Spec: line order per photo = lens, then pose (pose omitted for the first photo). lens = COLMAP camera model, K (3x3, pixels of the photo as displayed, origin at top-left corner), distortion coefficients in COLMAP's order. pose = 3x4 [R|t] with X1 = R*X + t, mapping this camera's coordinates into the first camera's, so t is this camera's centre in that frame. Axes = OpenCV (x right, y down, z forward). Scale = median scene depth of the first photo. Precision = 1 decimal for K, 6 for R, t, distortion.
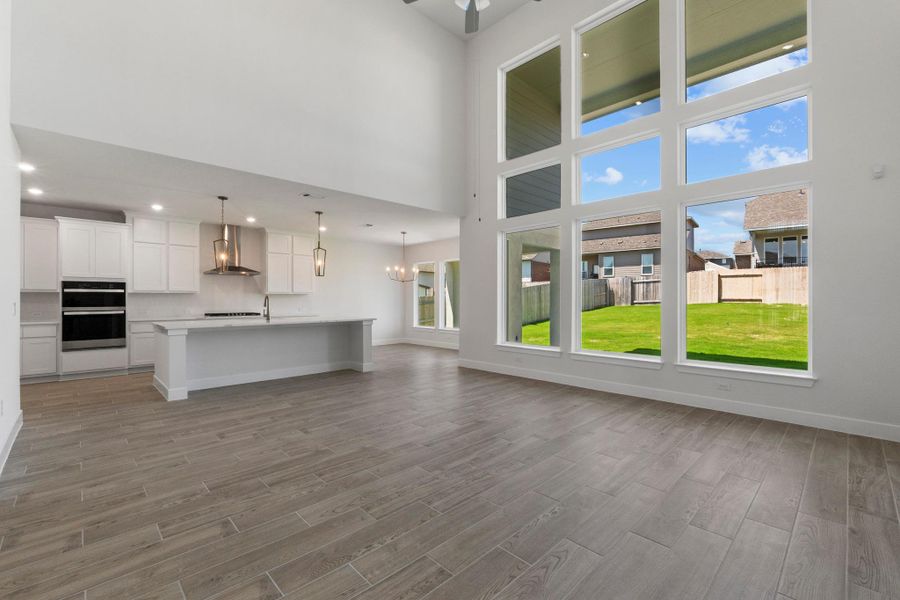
lens RADIAL K [[389.8, 0, 450.0], [0, 389.8, 300.0], [0, 0, 1]] dist [-0.003338, -0.000584]
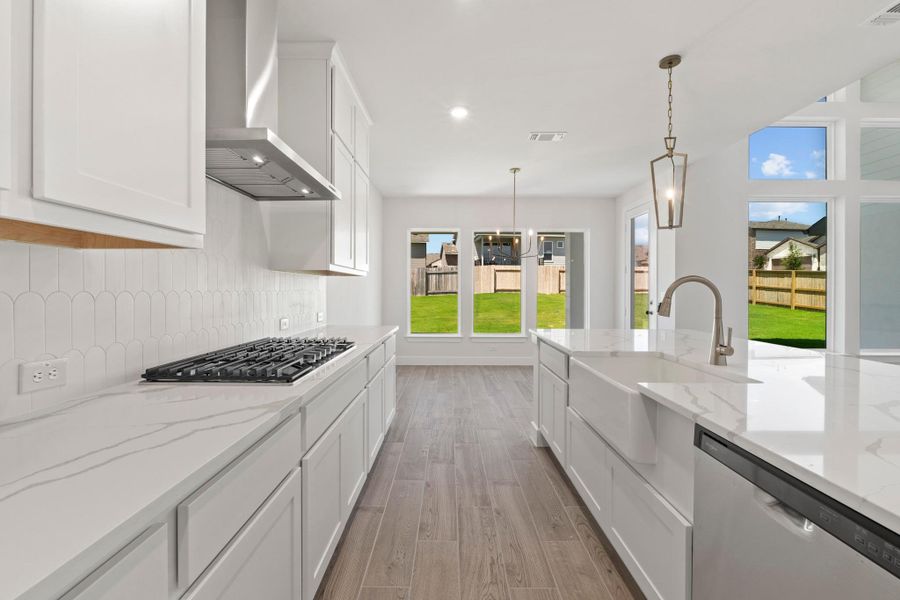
lens RADIAL K [[383.1, 0, 453.9], [0, 383.1, 291.3], [0, 0, 1]] dist [0.020218, 0.000015]
pose [[0.692988, -0.003288, 0.720941, -0.762605], [0.001968, 0.999995, 0.002669, -0.000932], [-0.720946, -0.000431, 0.692991, 0.902605]]
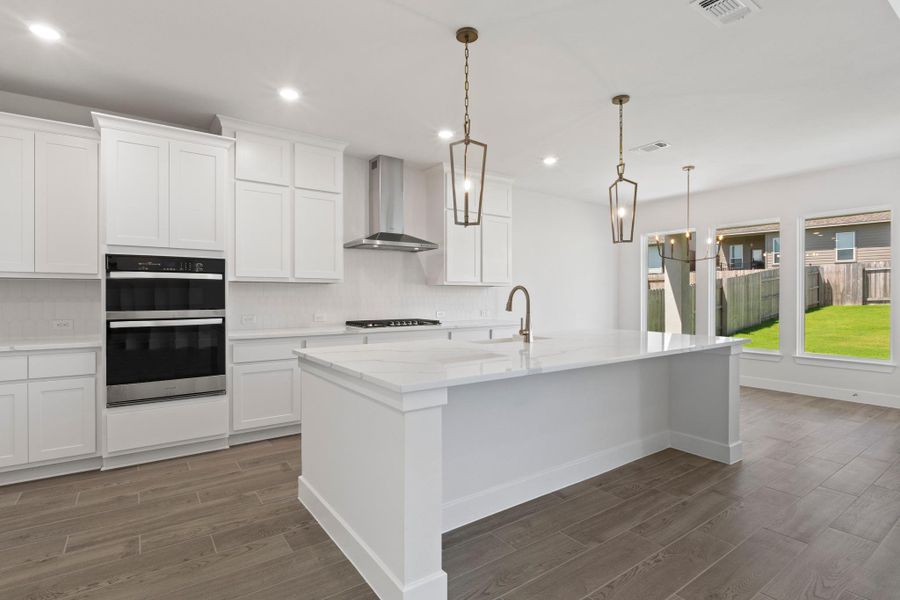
lens RADIAL K [[447.0, 0, 450.0], [0, 447.0, 300.0], [0, 0, 1]] dist [-0.001621, -0.000710]
pose [[0.988924, 0.001150, -0.148419, -0.457752], [-0.000224, 0.999980, 0.006259, 0.001707], [0.148424, -0.006156, 0.988905, 0.474936]]
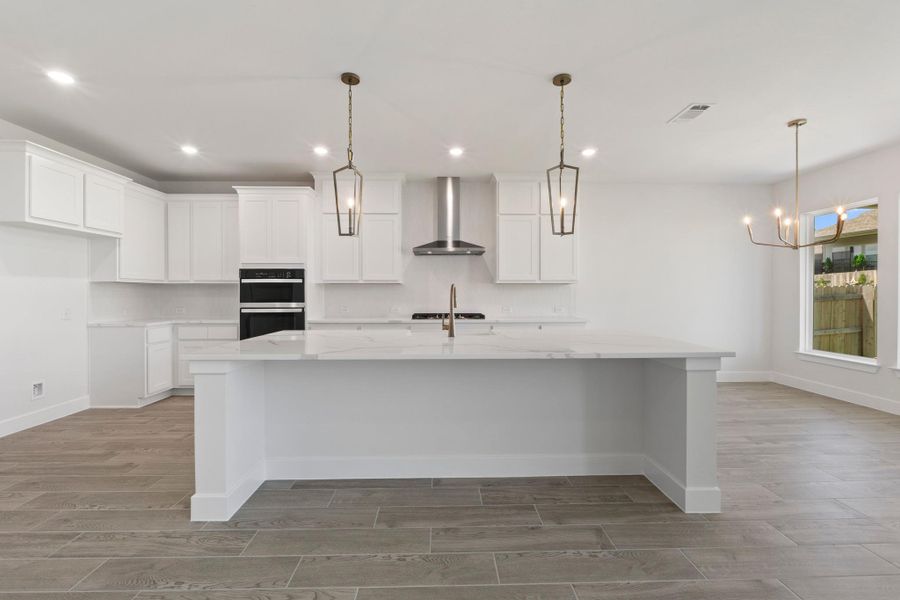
lens RADIAL K [[384.1, 0, 446.1], [0, 384.1, 296.2], [0, 0, 1]] dist [-0.003047, -0.000224]
pose [[0.733851, 0.004525, -0.679295, -0.153311], [-0.001148, 0.999985, 0.005422, 0.001082], [0.679309, -0.003199, 0.733845, 0.631611]]
